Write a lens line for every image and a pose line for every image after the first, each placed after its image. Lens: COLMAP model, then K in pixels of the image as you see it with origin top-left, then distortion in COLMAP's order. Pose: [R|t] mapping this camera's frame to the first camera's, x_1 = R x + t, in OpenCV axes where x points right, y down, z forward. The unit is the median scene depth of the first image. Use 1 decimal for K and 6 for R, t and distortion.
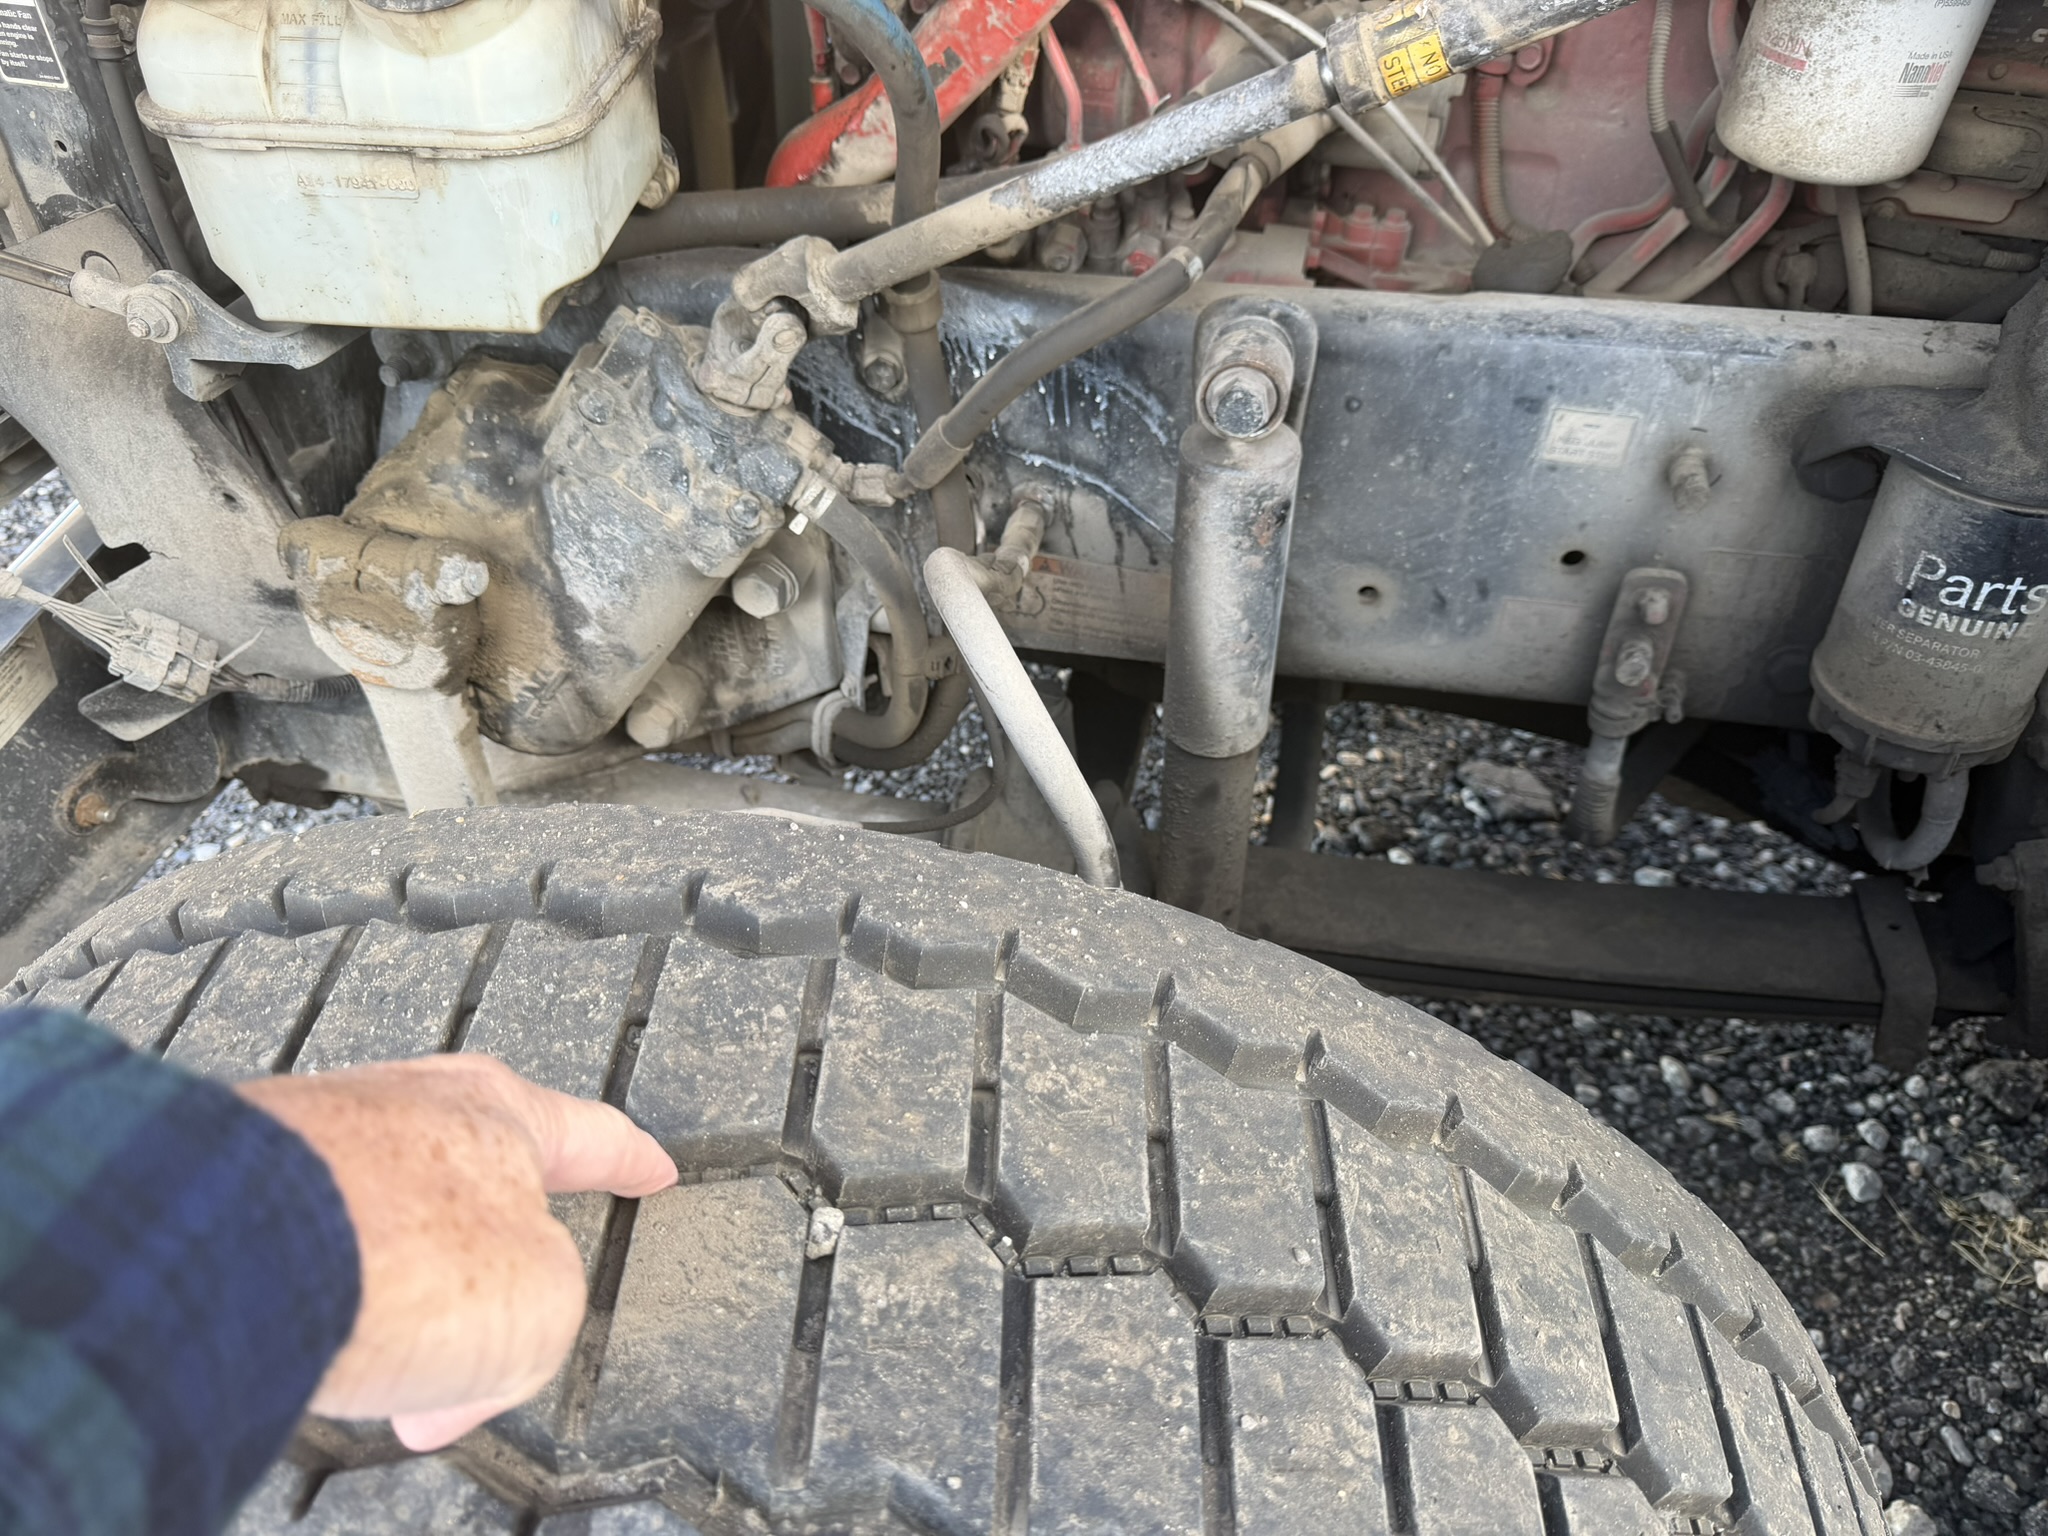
lens RADIAL K [[1448.3, 0, 1024.0], [0, 1448.3, 768.0], [0, 0, 1]] dist [0.020809, -0.040371]
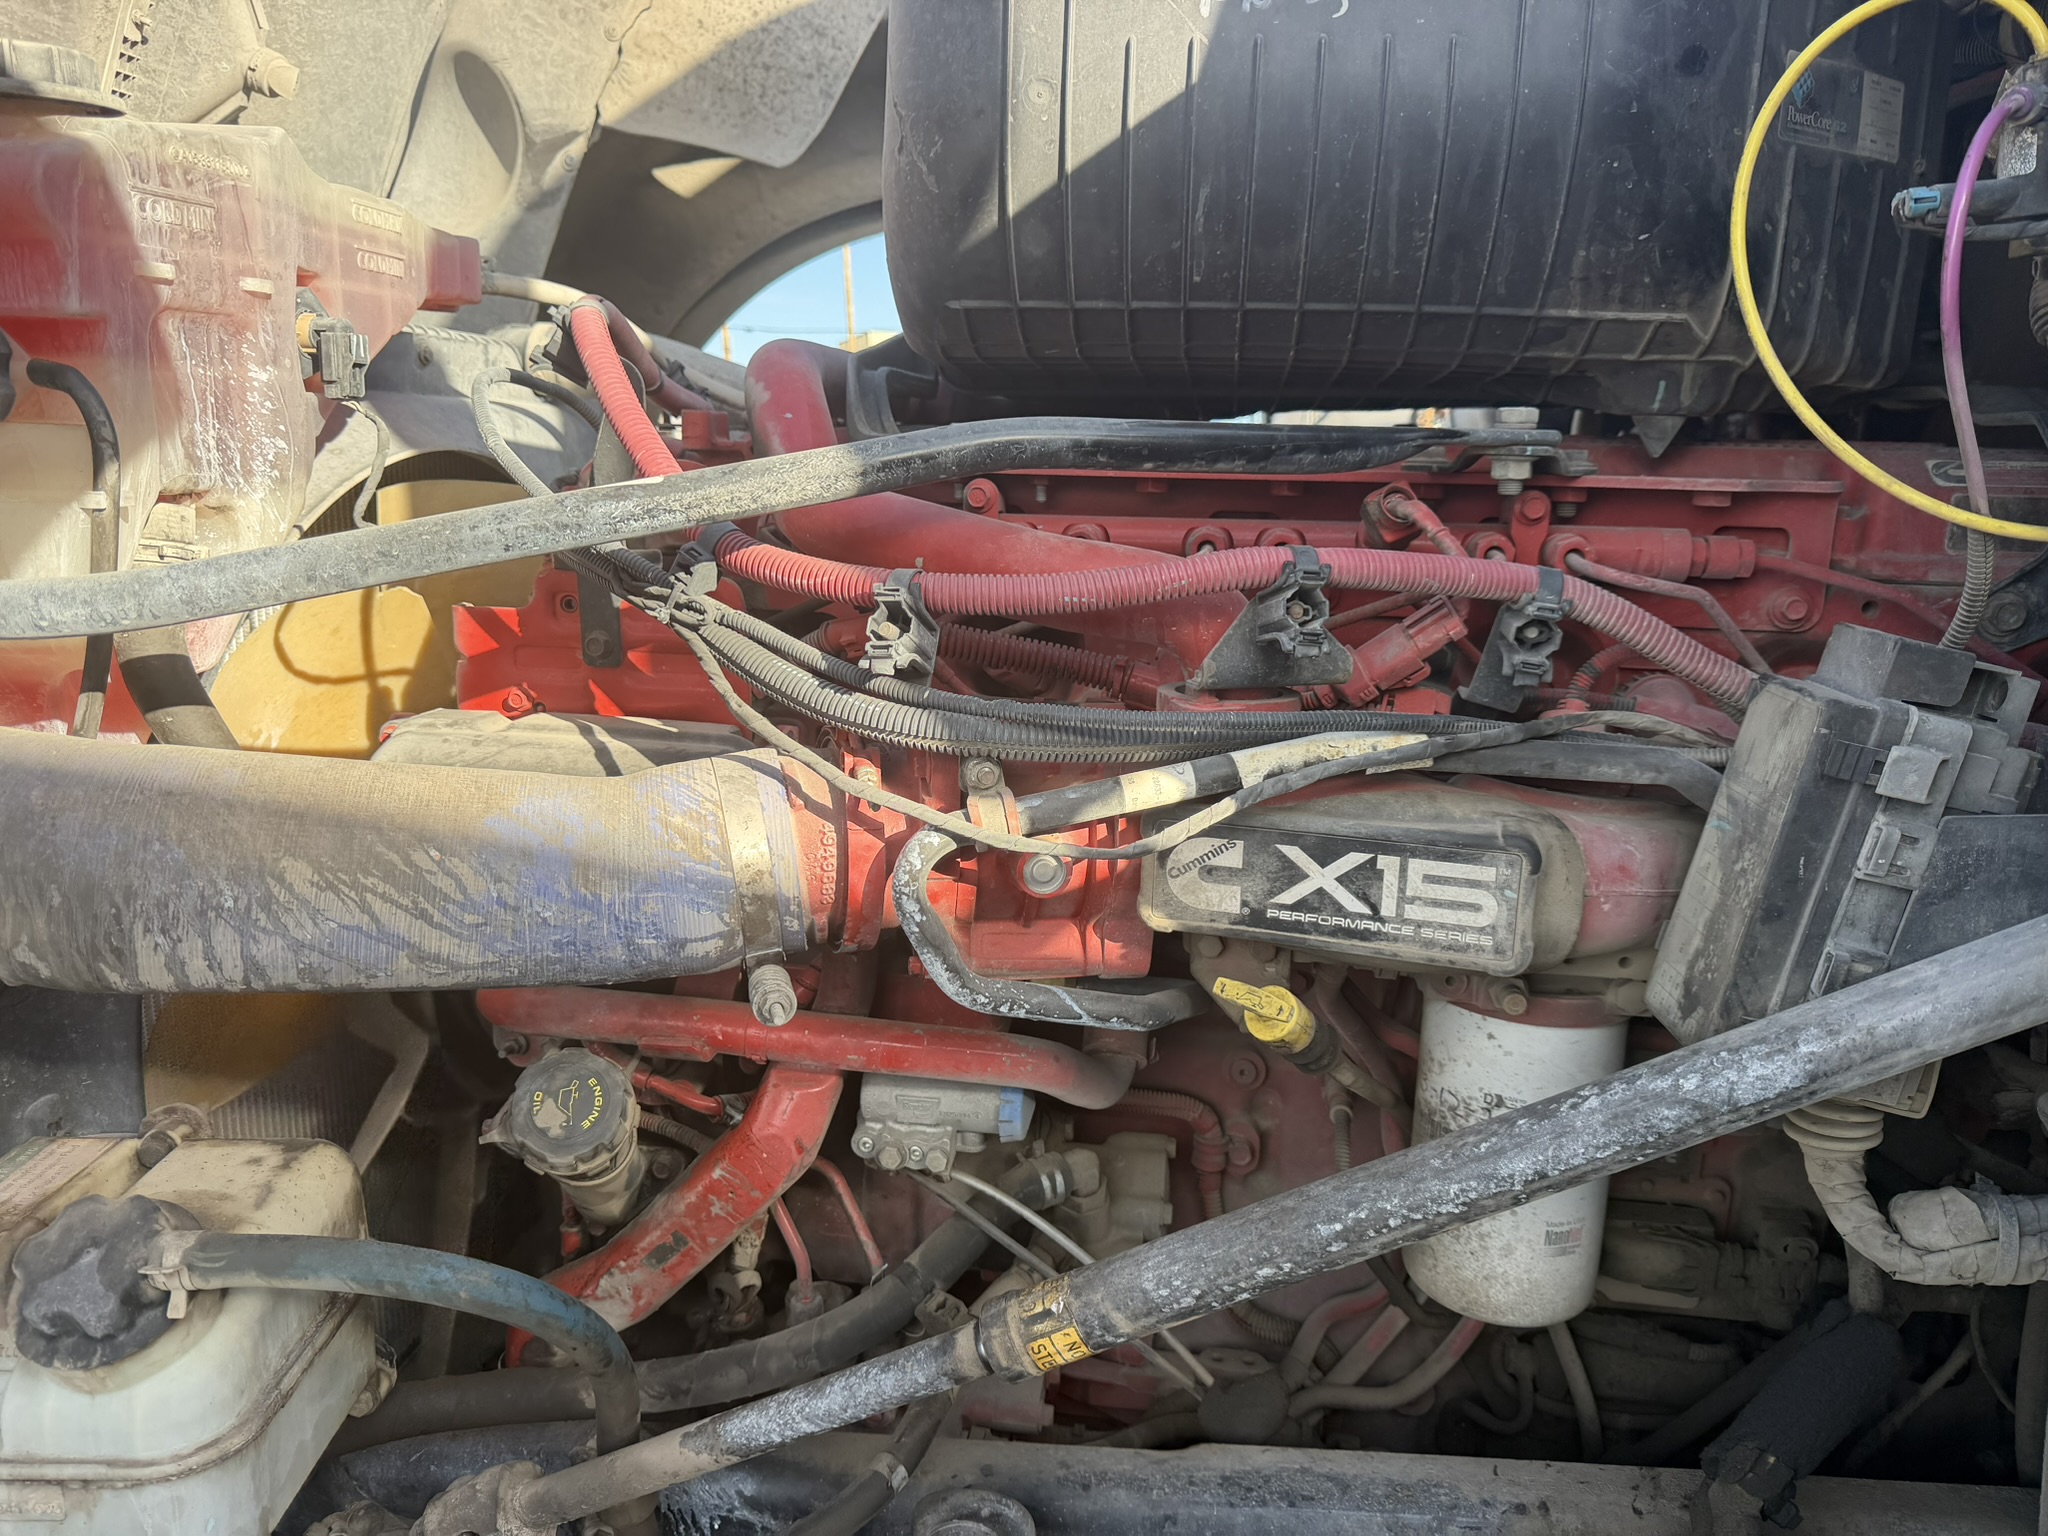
lens RADIAL K [[1448.3, 0, 1024.0], [0, 1448.3, 768.0], [0, 0, 1]] dist [0.020809, -0.040371]
pose [[0.996861, -0.022312, 0.075965, 0.132922], [0.057915, 0.859709, -0.507489, -0.242199], [-0.053985, 0.510296, 0.858303, -0.101945]]
